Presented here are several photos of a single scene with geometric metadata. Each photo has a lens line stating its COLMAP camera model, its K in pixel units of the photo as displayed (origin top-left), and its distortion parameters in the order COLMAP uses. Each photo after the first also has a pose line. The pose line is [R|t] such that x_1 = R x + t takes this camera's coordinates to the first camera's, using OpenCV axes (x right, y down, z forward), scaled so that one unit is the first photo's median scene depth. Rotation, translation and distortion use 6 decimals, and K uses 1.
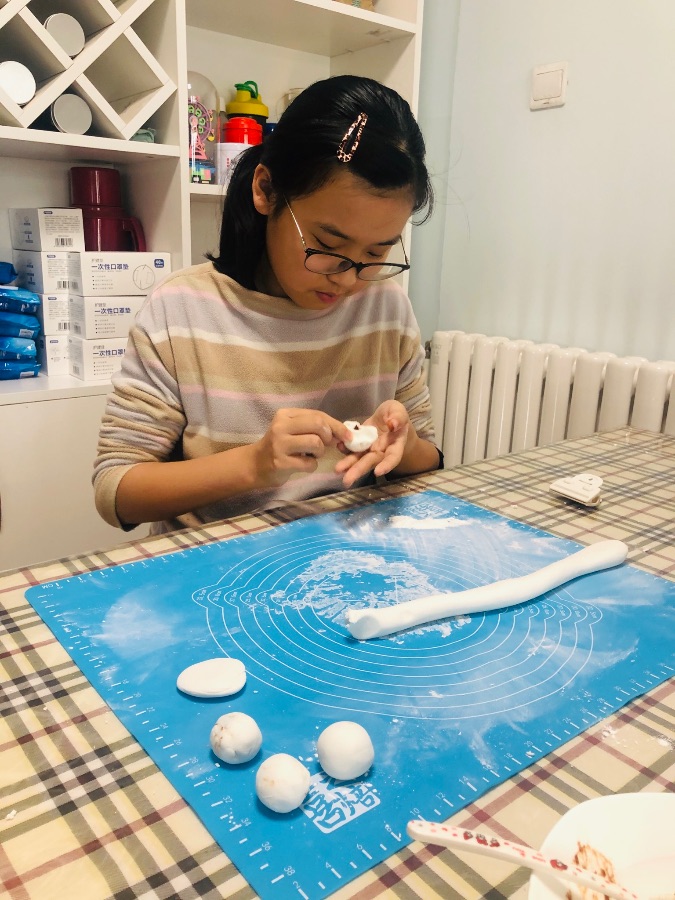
lens RADIAL K [[739.2, 0, 336.9], [0, 739.2, 450.6], [0, 0, 1]] dist [0.004610, 0.011262]
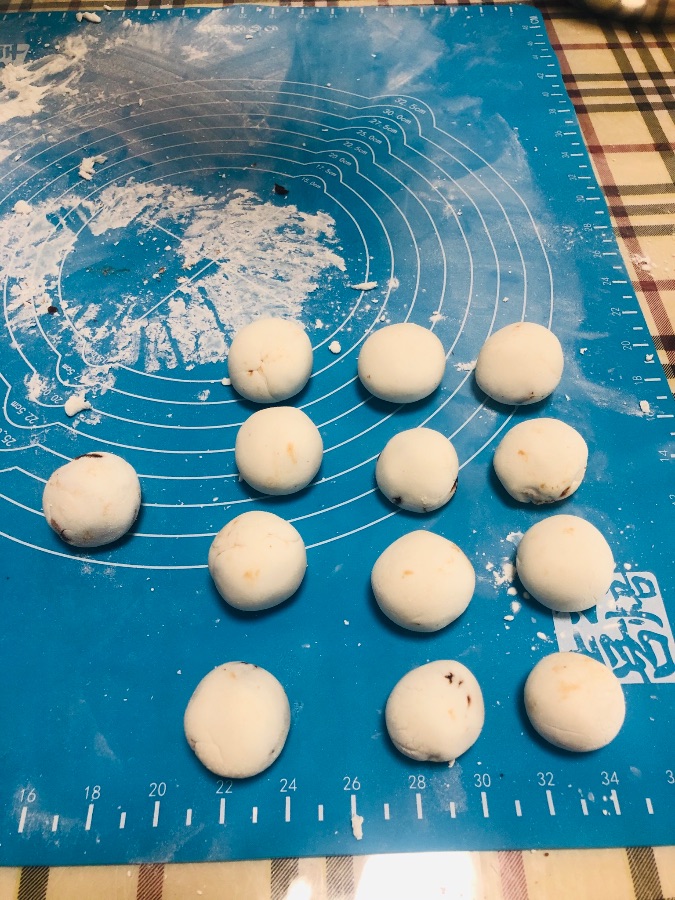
lens RADIAL K [[739.2, 0, 337.5], [0, 739.2, 449.8], [0, 0, 1]] dist [0.004610, 0.011262]
pose [[0.603328, -0.682552, 0.412453, -0.302739], [0.247925, 0.652090, 0.716458, -0.130378], [-0.757976, -0.330002, 0.562646, 0.883835]]
